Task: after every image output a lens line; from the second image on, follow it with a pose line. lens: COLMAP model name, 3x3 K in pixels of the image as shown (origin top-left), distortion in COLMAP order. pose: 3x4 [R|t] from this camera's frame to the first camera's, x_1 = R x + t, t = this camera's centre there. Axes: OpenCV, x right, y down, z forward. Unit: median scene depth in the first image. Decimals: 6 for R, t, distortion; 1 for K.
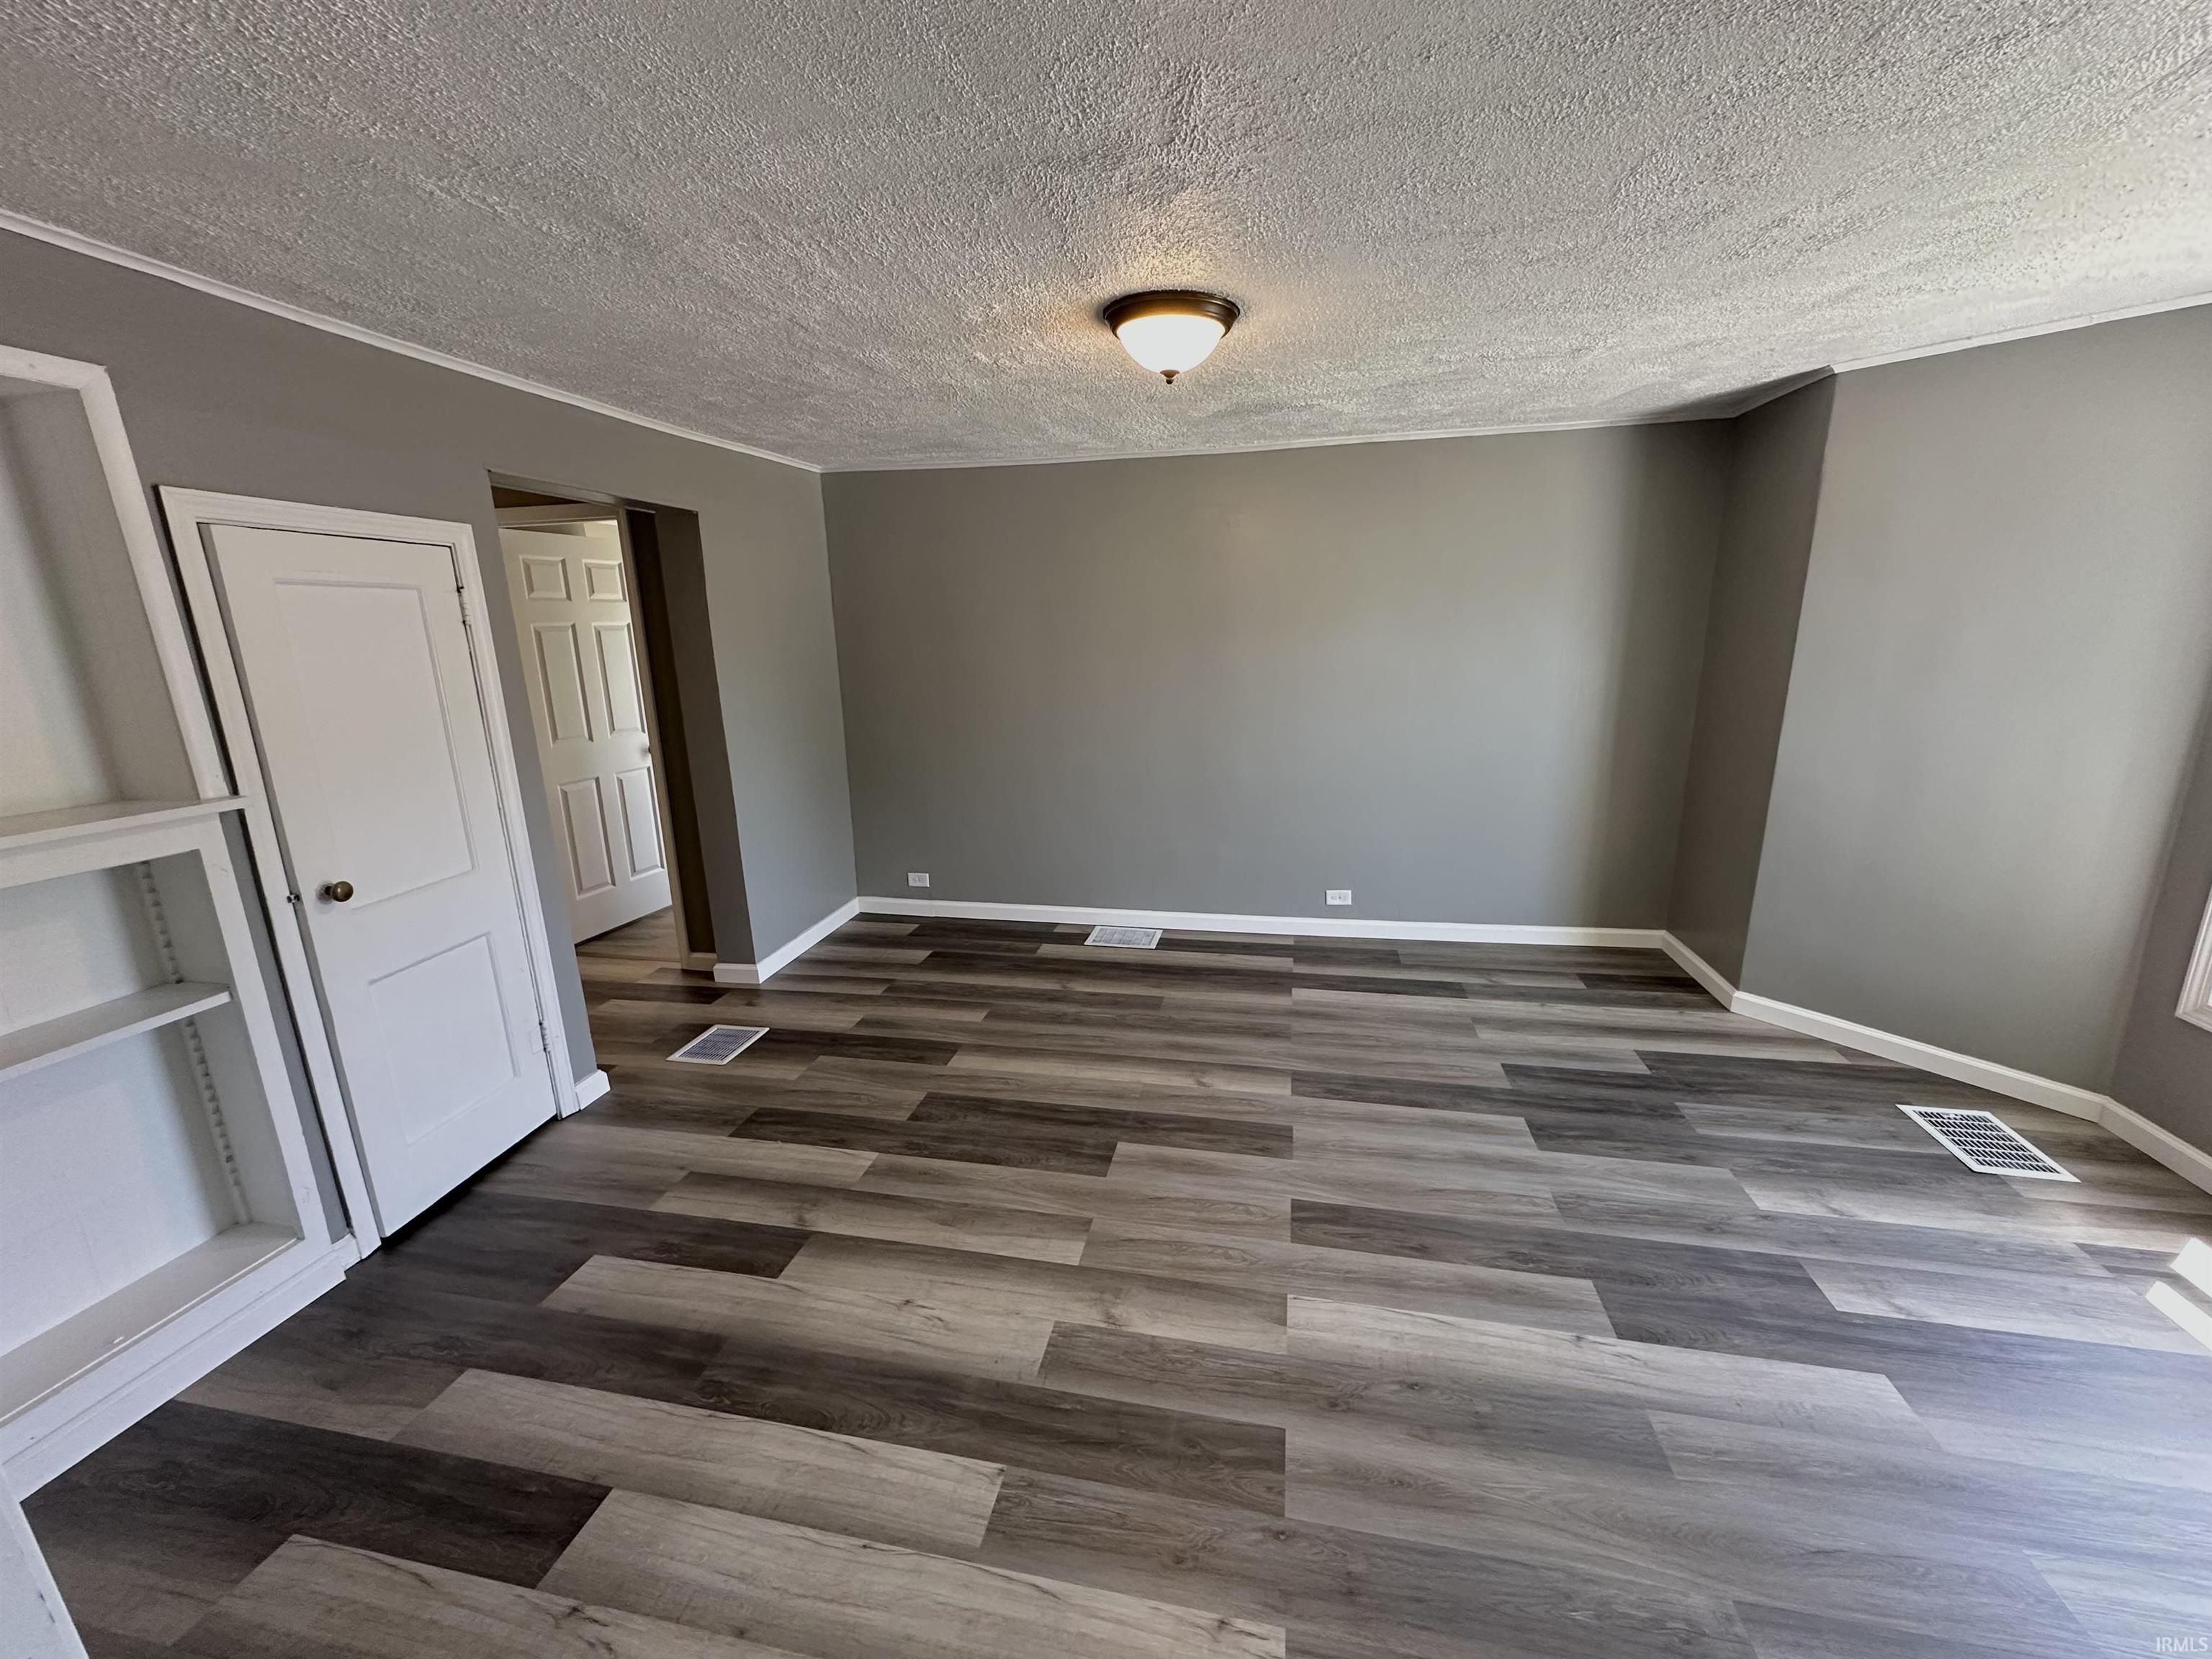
lens RADIAL K [[881.2, 0, 1107.6], [0, 881.2, 832.1], [0, 0, 1]] dist [-0.003192, 0.000757]
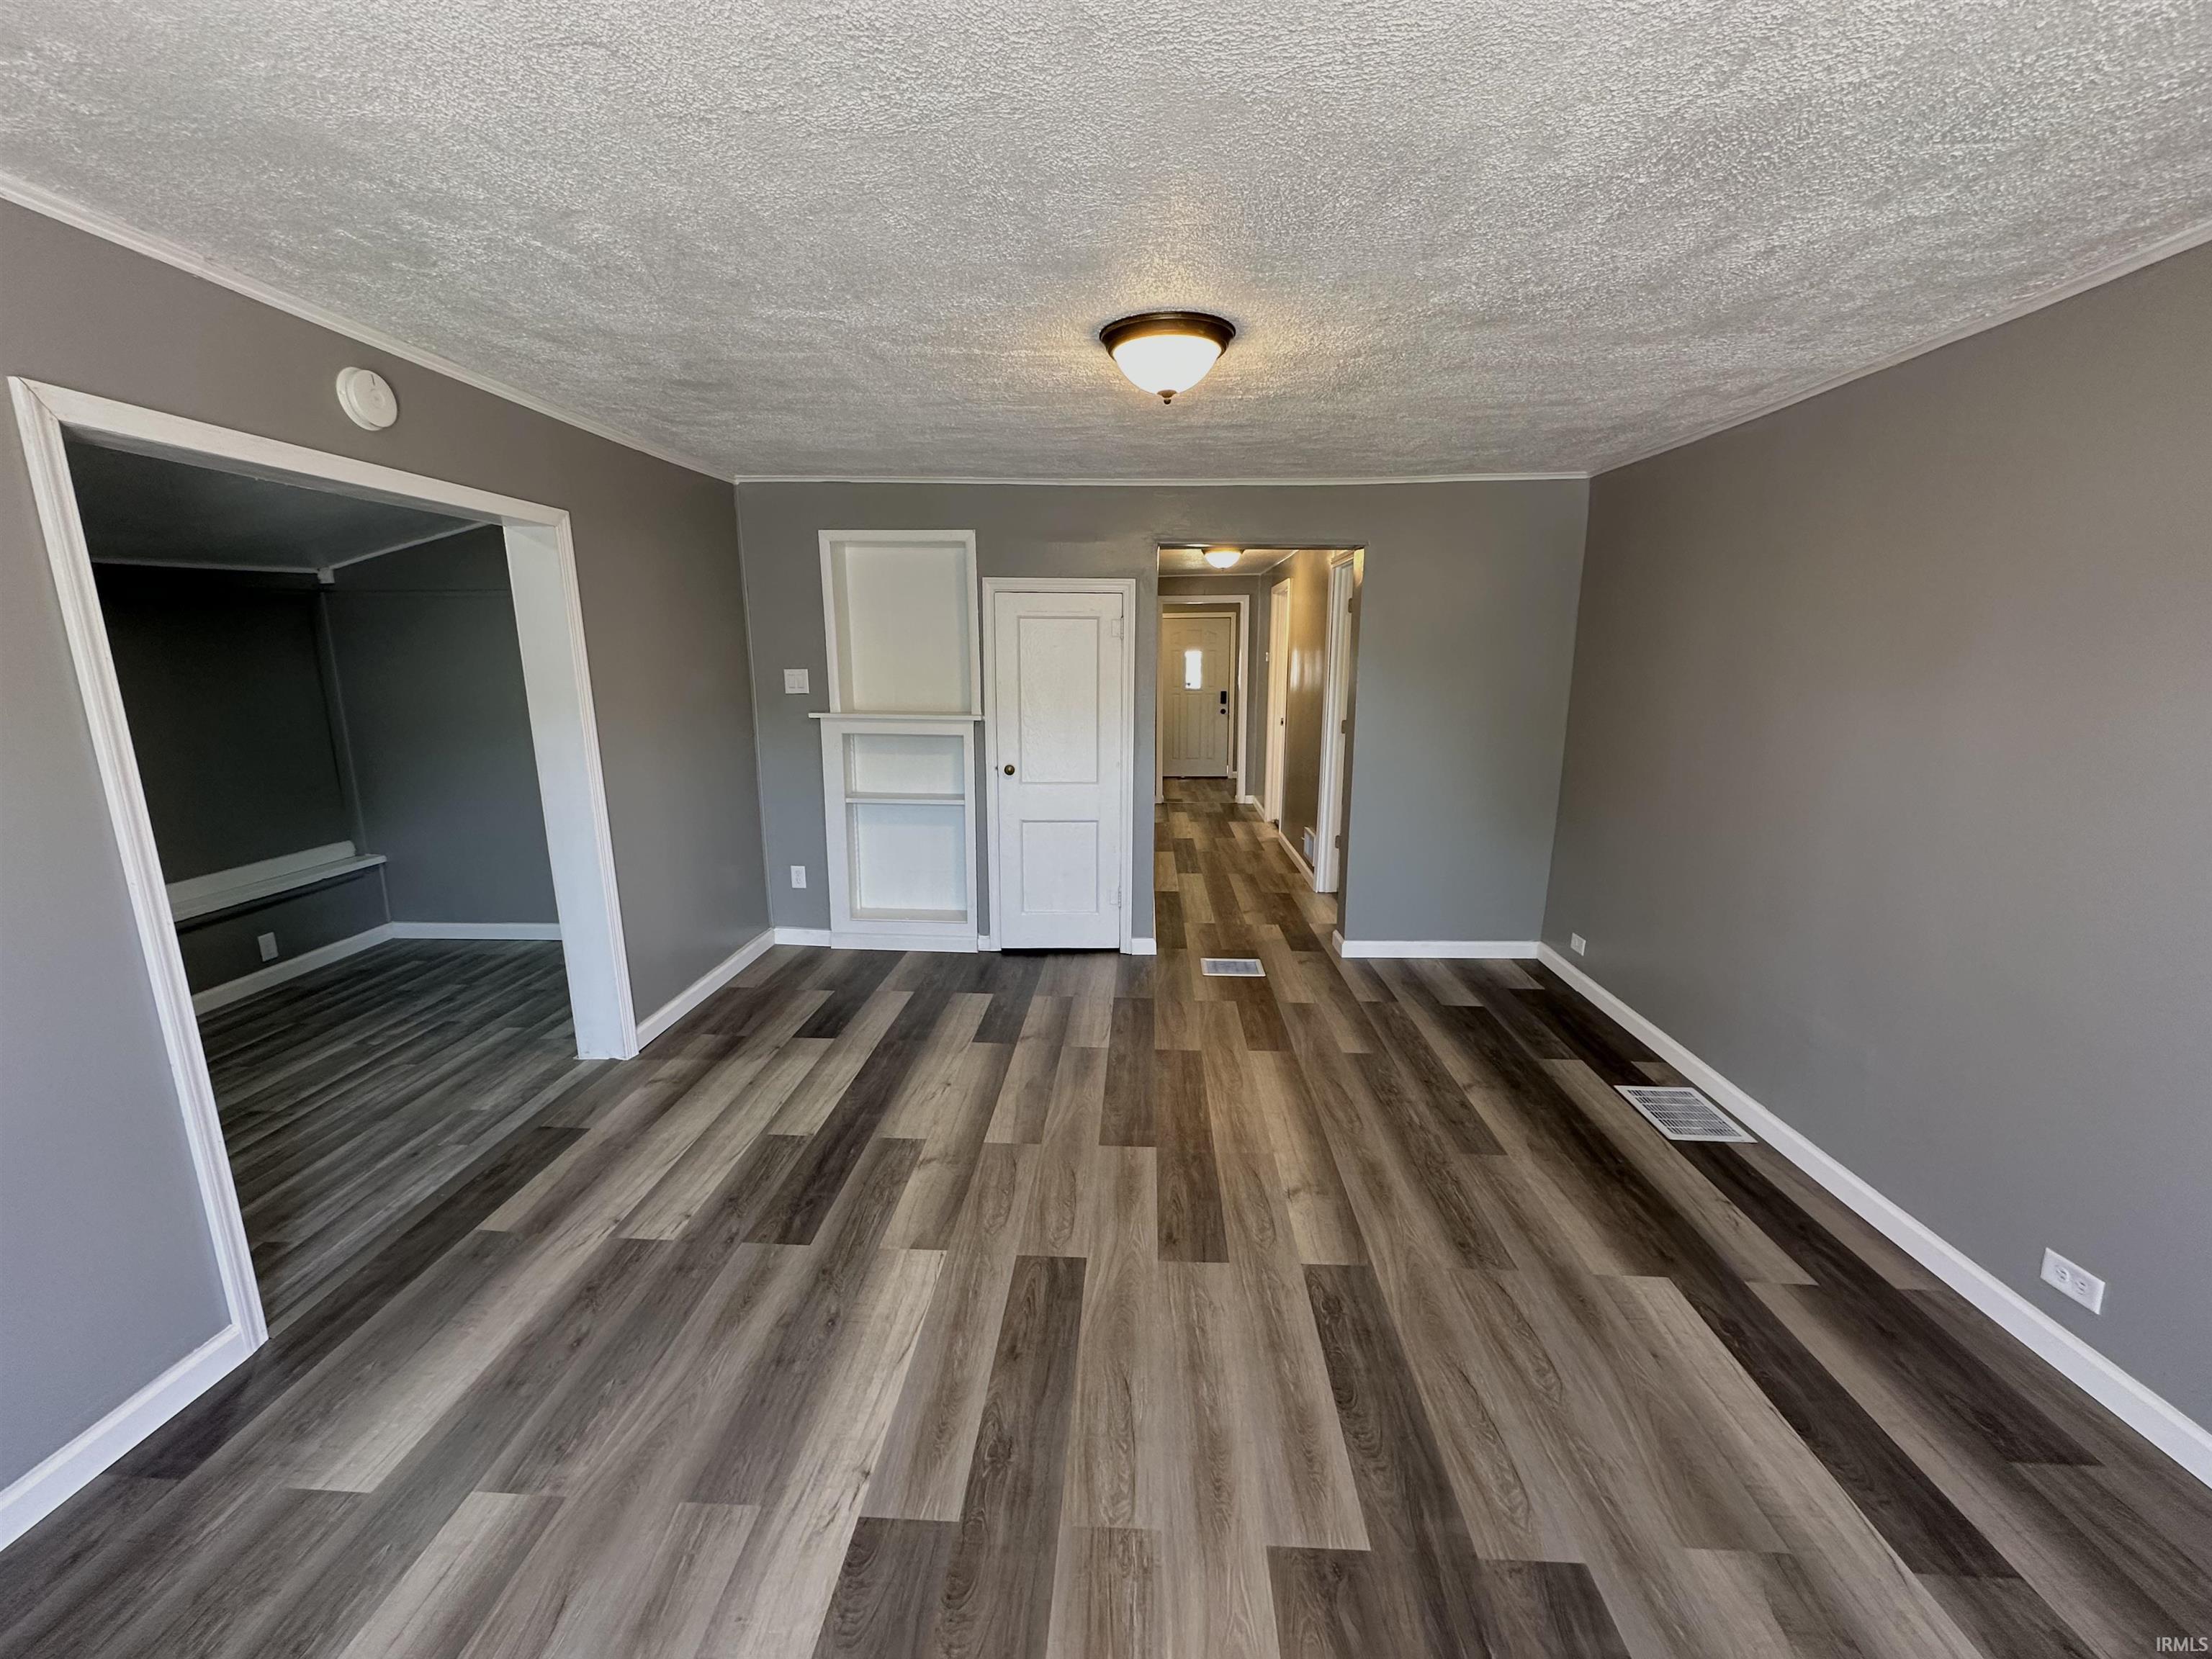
lens RADIAL K [[881.2, 0, 1099.0], [0, 881.2, 827.1], [0, 0, 1]] dist [-0.003192, 0.000757]
pose [[0.151227, 0.212866, -0.965307, 0.896984], [-0.234762, 0.956333, 0.174109, -0.162505], [0.960217, 0.200287, 0.194596, 0.657444]]
